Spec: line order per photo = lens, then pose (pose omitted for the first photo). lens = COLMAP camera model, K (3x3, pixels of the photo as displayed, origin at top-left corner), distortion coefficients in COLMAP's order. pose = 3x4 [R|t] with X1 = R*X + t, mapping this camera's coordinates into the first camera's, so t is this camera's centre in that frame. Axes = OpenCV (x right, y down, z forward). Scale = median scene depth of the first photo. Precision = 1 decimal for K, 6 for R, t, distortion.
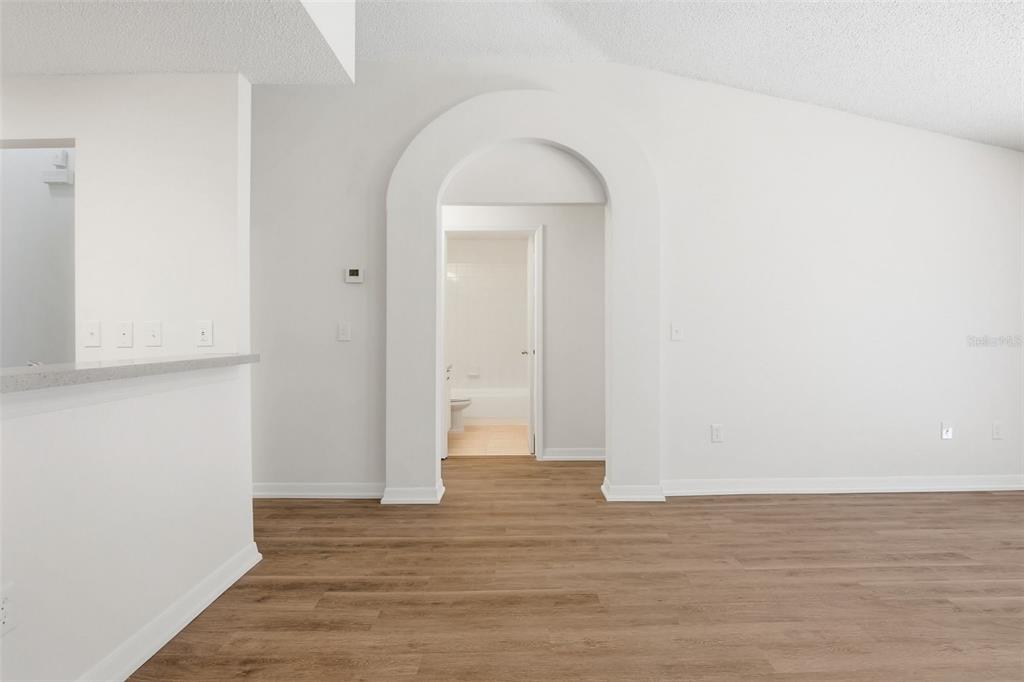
lens RADIAL K [[503.1, 0, 517.3], [0, 503.1, 330.0], [0, 0, 1]] dist [-0.040688, 0.007287]
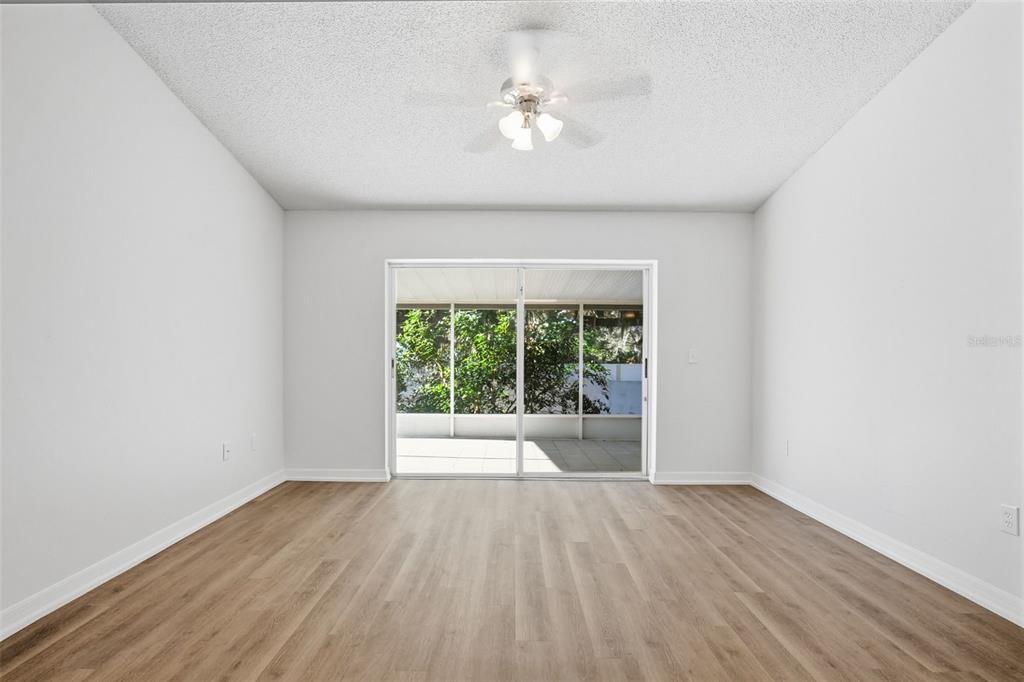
lens RADIAL K [[502.8, 0, 508.0], [0, 502.8, 358.4], [0, 0, 1]] dist [-0.026701, 0.000636]
pose [[0.005252, -0.007840, 0.999955, -0.146698], [-0.006863, 0.999945, 0.007876, 0.007643], [-0.999963, -0.006904, 0.005197, 0.516540]]
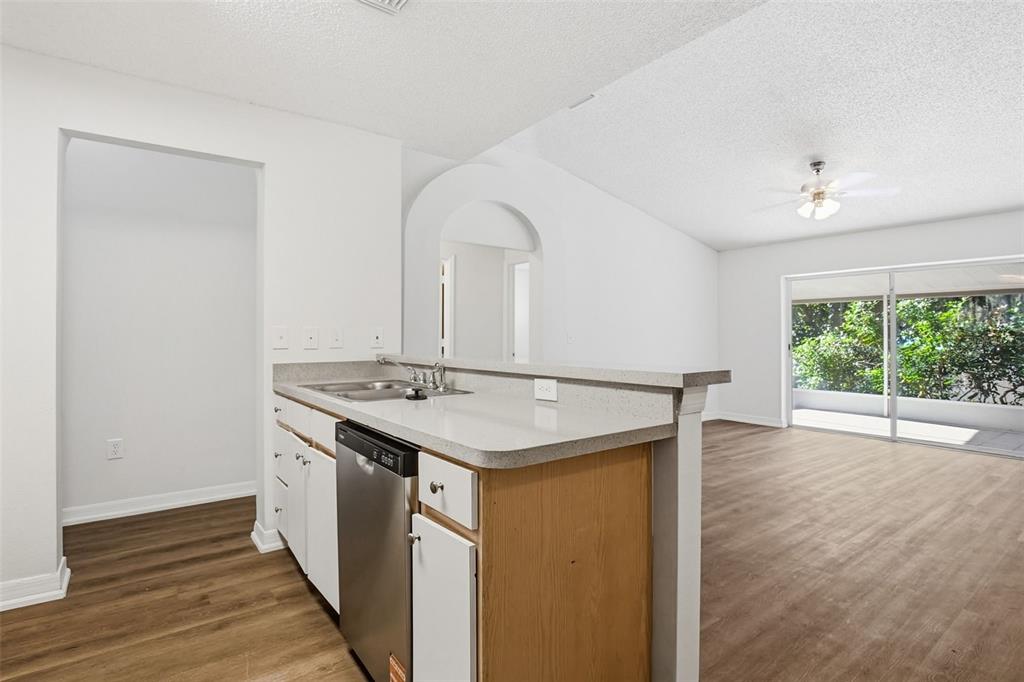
lens RADIAL K [[503.1, 0, 517.3], [0, 503.1, 330.0], [0, 0, 1]] dist [-0.040688, 0.007287]
pose [[0.802128, 0.014825, 0.596968, -0.906162], [-0.006425, 0.999848, -0.016198, 0.004247], [-0.597117, 0.009157, 0.802102, -0.187172]]
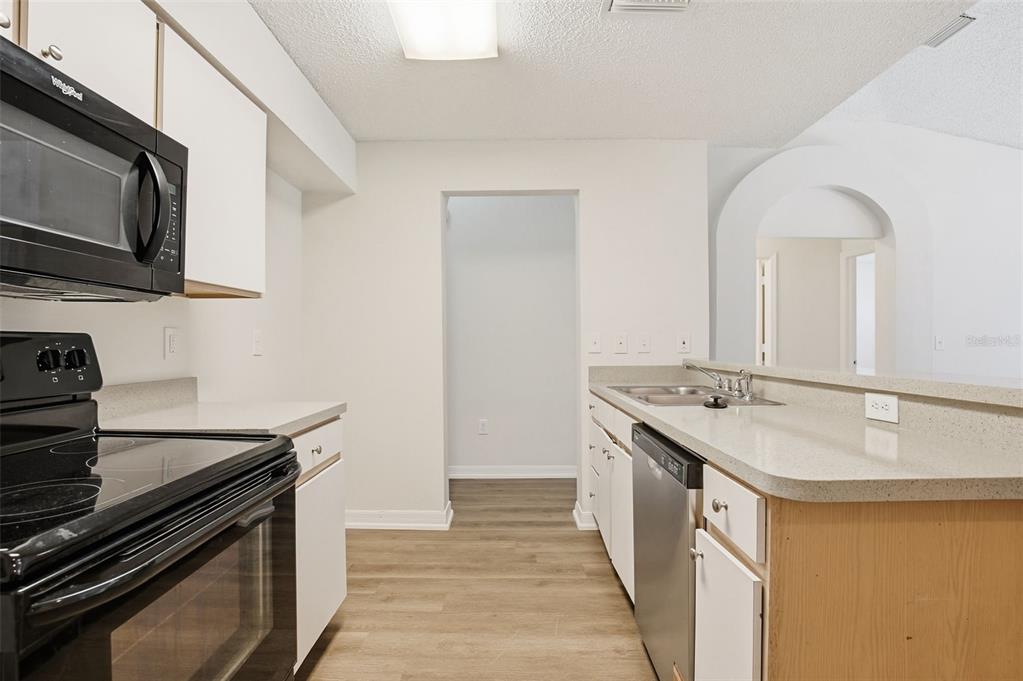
lens RADIAL K [[473.1, 0, 512.7], [0, 473.1, 345.7], [0, 0, 1]] dist [-0.033807, 0.006455]
pose [[0.999900, 0.004249, -0.013513, -0.860167], [-0.004137, 0.999957, 0.008265, 0.004365], [0.013548, -0.008208, 0.999875, -0.168916]]
